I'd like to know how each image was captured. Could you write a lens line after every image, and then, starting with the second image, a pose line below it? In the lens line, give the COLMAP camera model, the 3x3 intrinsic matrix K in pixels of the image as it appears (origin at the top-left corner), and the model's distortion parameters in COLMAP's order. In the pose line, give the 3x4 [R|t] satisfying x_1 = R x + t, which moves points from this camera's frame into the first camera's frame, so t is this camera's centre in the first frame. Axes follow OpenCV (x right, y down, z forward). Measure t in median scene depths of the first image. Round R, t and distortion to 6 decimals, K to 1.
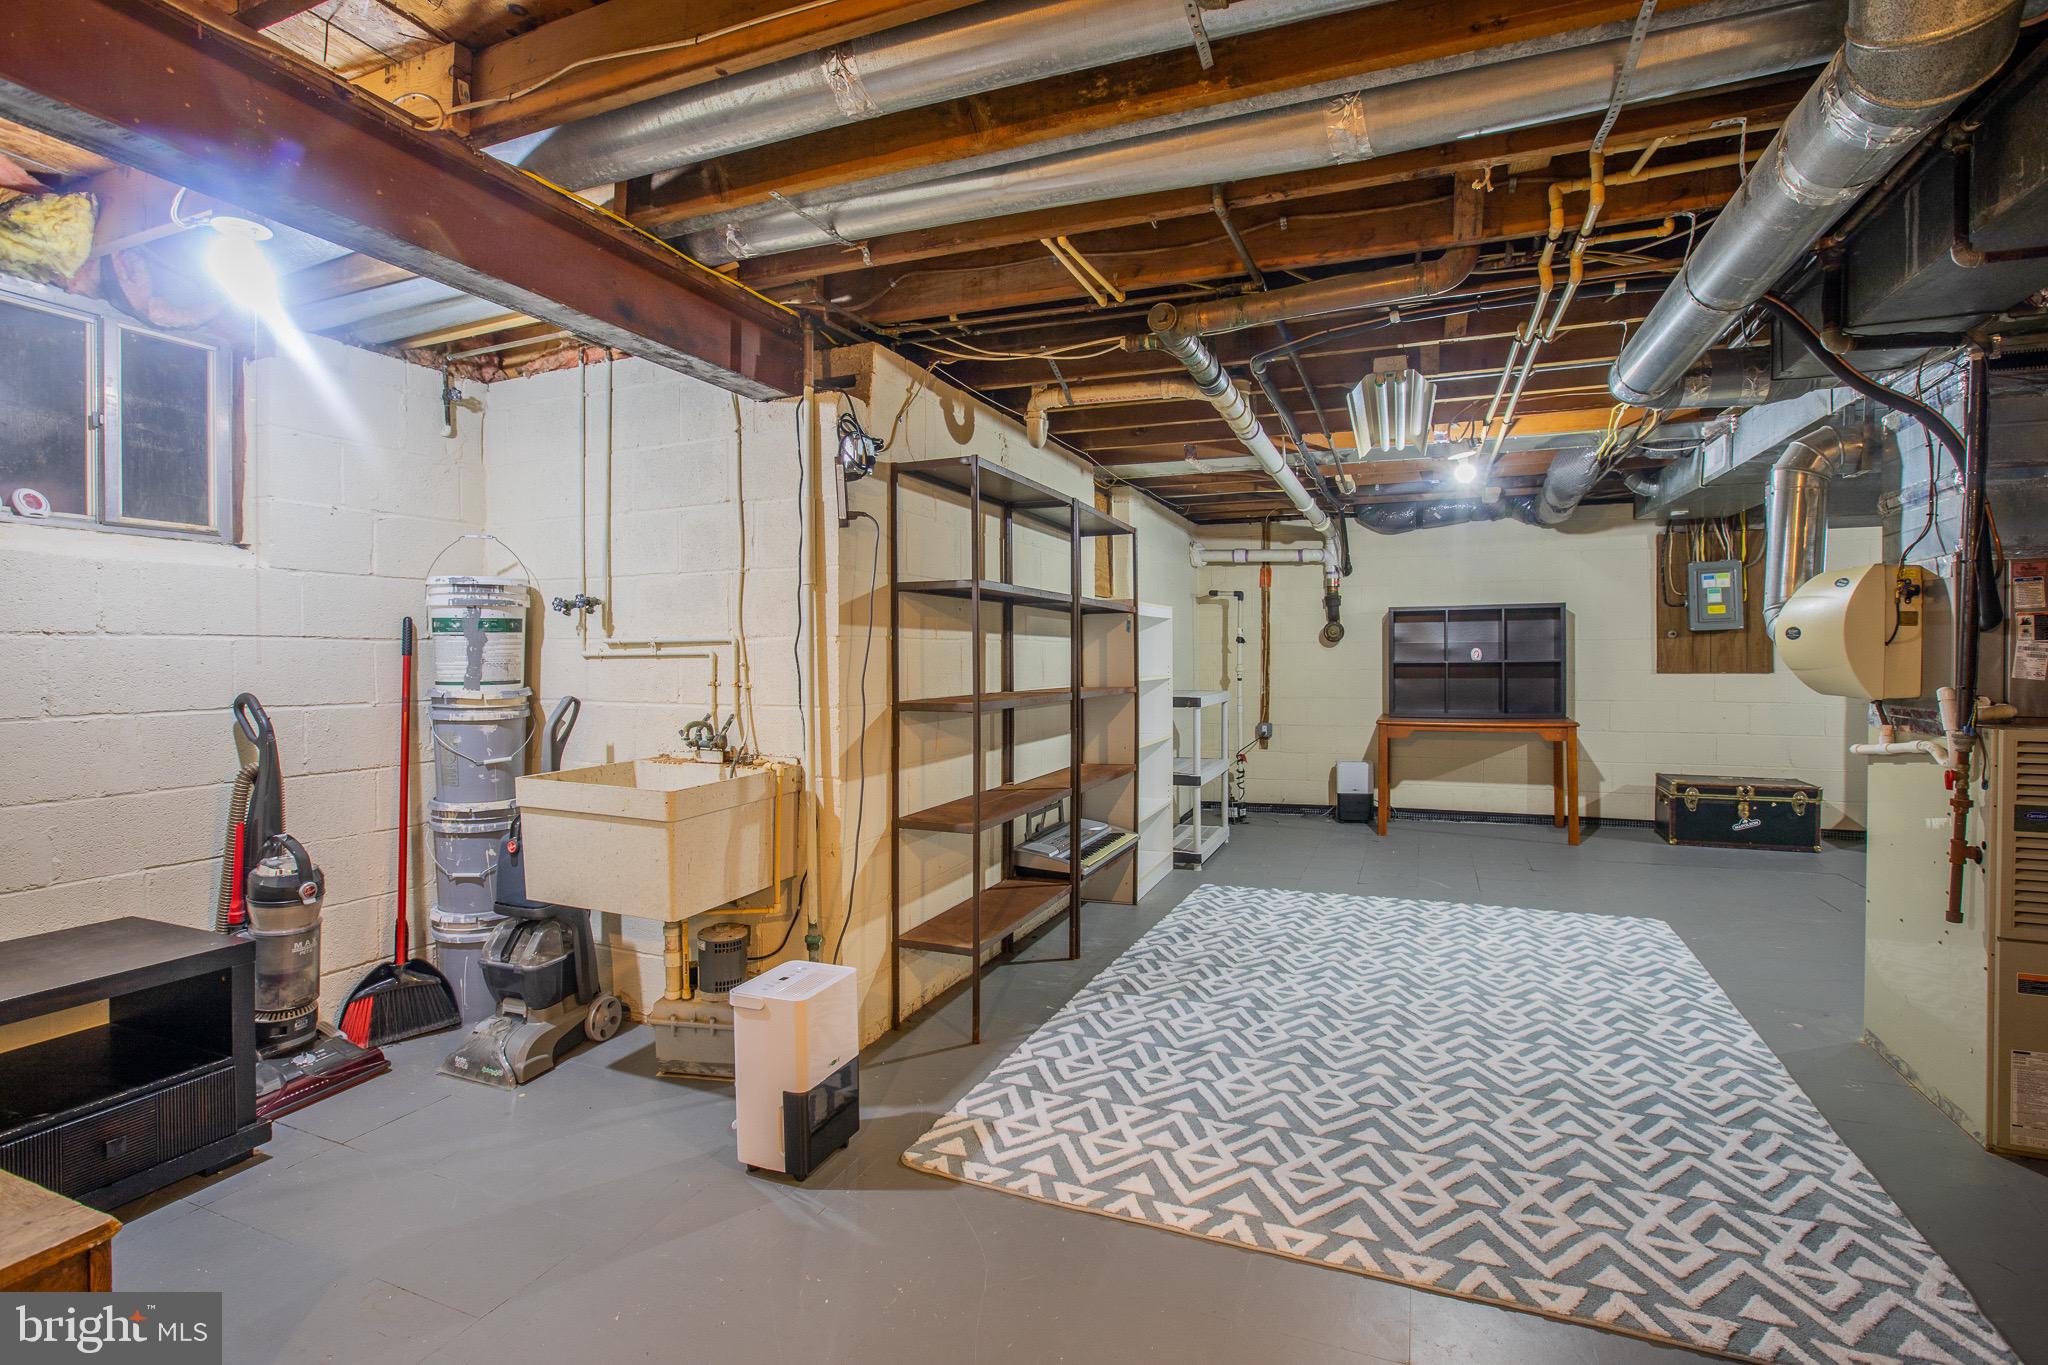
lens RADIAL K [[975.1, 0, 1021.2], [0, 975.1, 673.8], [0, 0, 1]] dist [-0.038875, 0.011592]
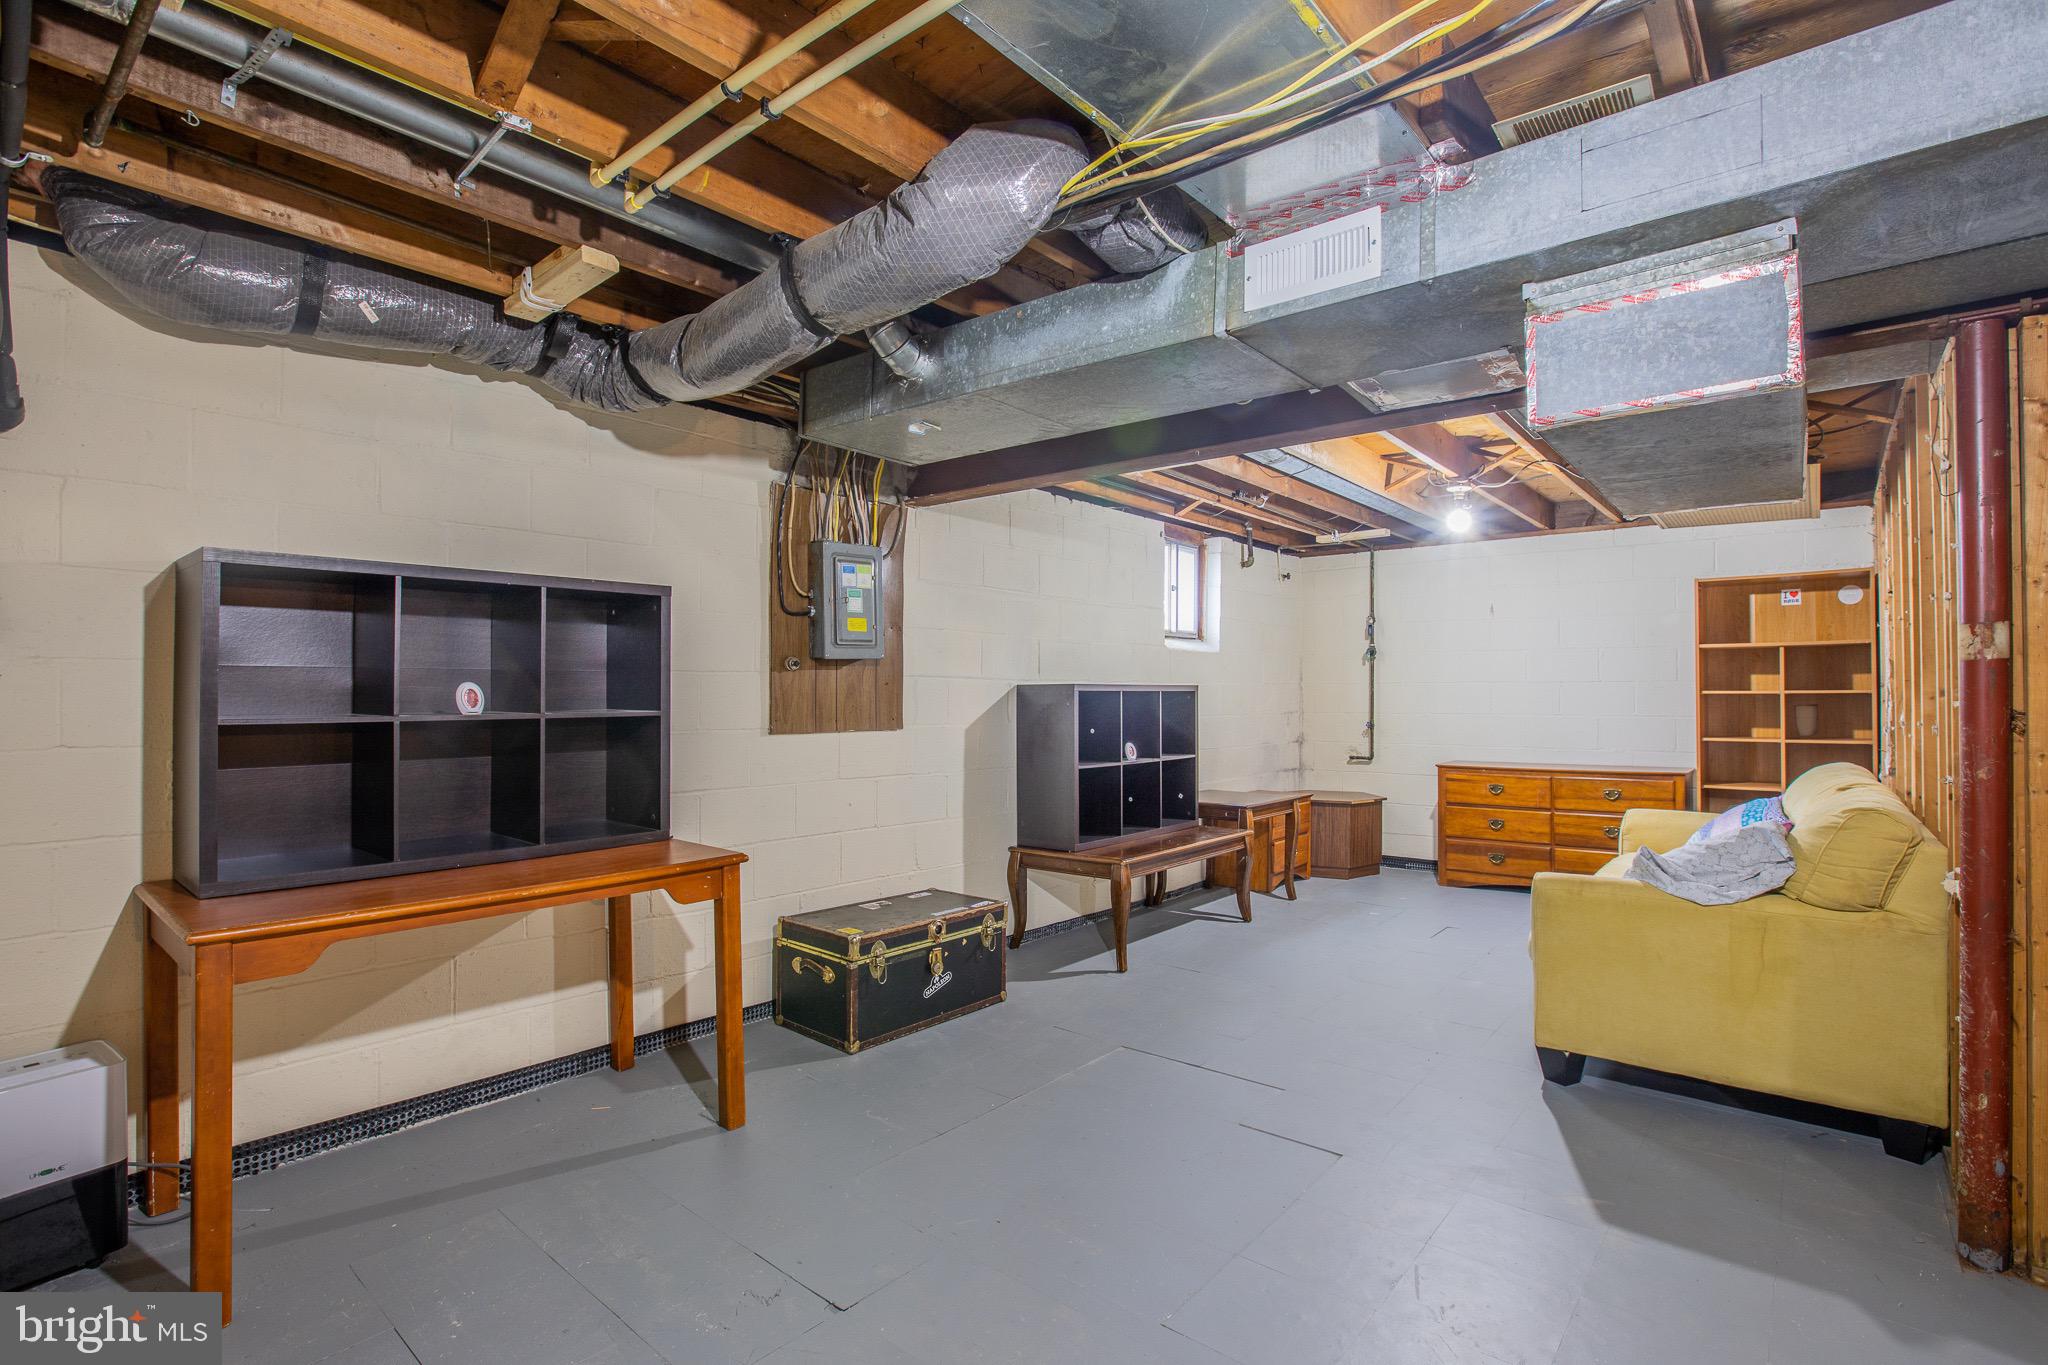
lens RADIAL K [[975.1, 0, 1023.9], [0, 975.1, 692.4], [0, 0, 1]] dist [-0.038875, 0.011592]
pose [[0.300217, 0.010156, 0.953817, 0.175812], [0.016765, 0.999733, -0.015921, -0.013553], [-0.953724, 0.020771, 0.299966, 0.702111]]
